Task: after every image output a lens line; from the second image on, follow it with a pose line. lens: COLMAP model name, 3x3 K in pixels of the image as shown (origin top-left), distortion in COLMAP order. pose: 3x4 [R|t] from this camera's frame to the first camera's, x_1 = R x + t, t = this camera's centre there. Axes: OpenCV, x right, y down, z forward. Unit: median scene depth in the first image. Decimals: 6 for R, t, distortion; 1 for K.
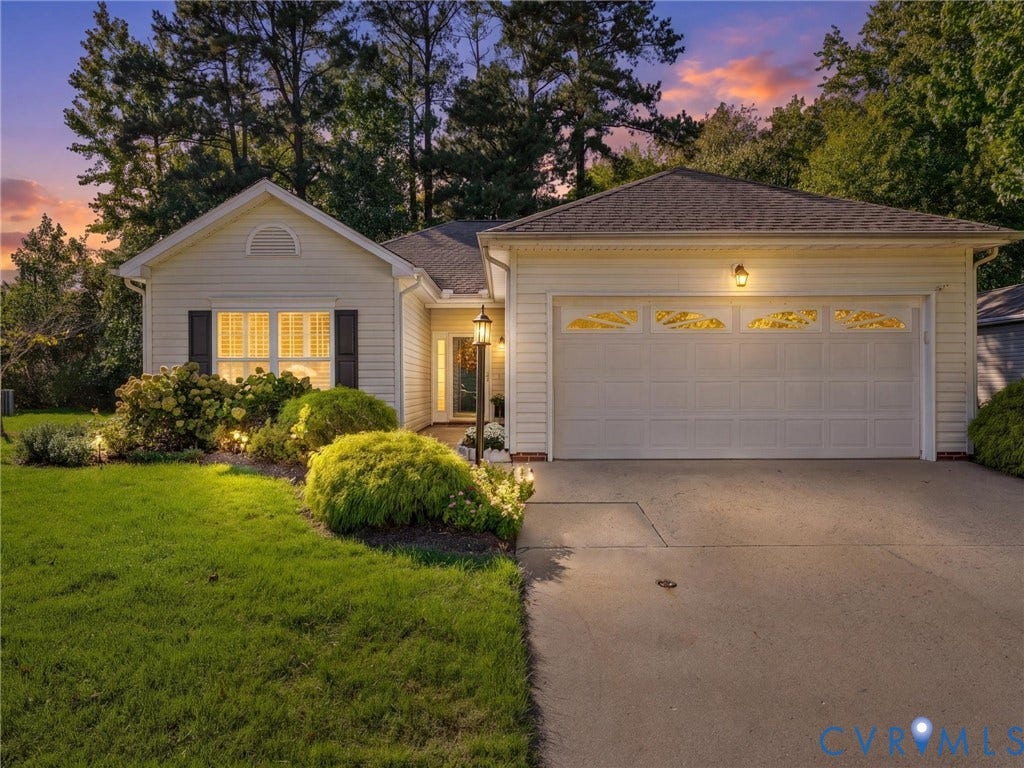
lens RADIAL K [[640.4, 0, 511.5], [0, 640.4, 380.9], [0, 0, 1]] dist [0.000043, 0.000904]
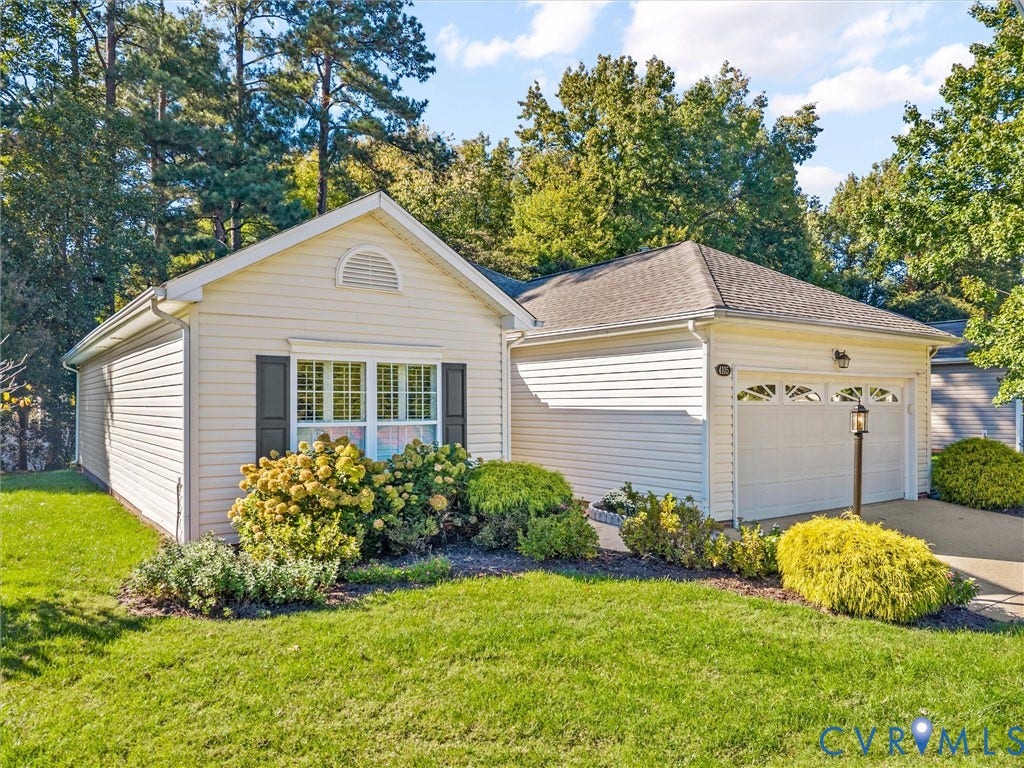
lens RADIAL K [[705.1, 0, 513.2], [0, 705.1, 399.7], [0, 0, 1]] dist [0.000001, -0.000007]
pose [[0.814892, 0.008638, 0.579548, -0.252659], [-0.007692, 0.999962, -0.004087, -0.020942], [-0.579562, -0.001127, 0.814928, 0.073396]]
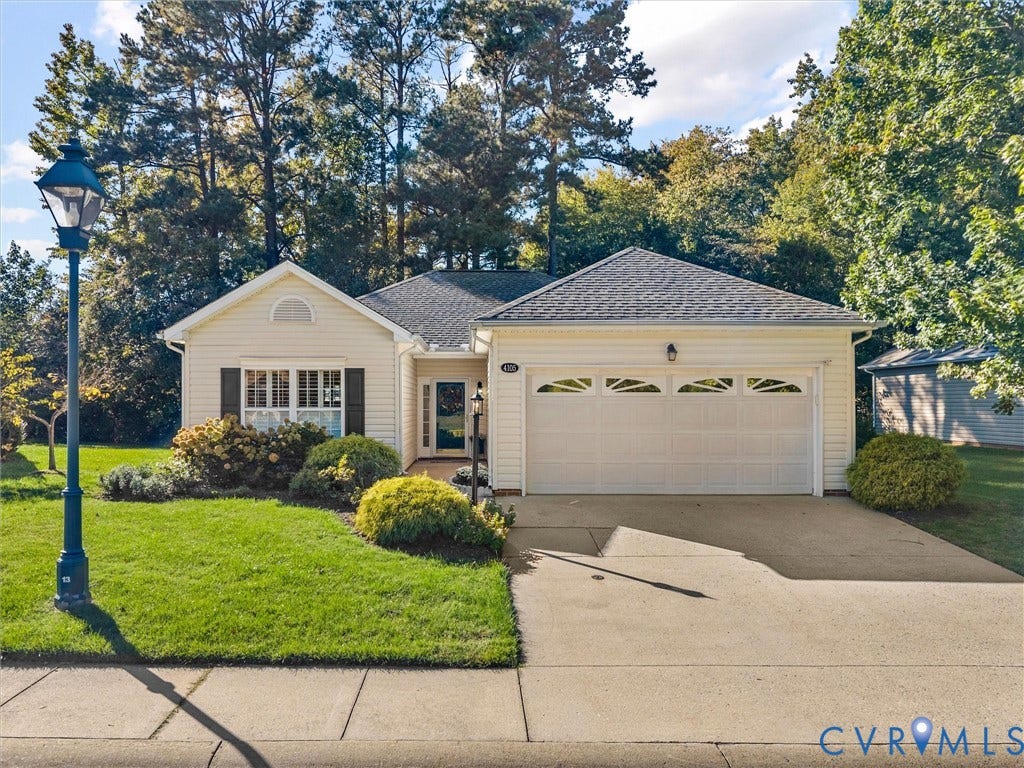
lens RADIAL K [[708.6, 0, 497.8], [0, 708.6, 387.7], [0, 0, 1]] dist [0.030358, -0.001662]
pose [[0.999618, 0.003926, 0.027369, -0.008837], [-0.003508, 0.999877, -0.015295, -0.019156], [-0.027426, 0.015193, 0.999508, -0.115906]]
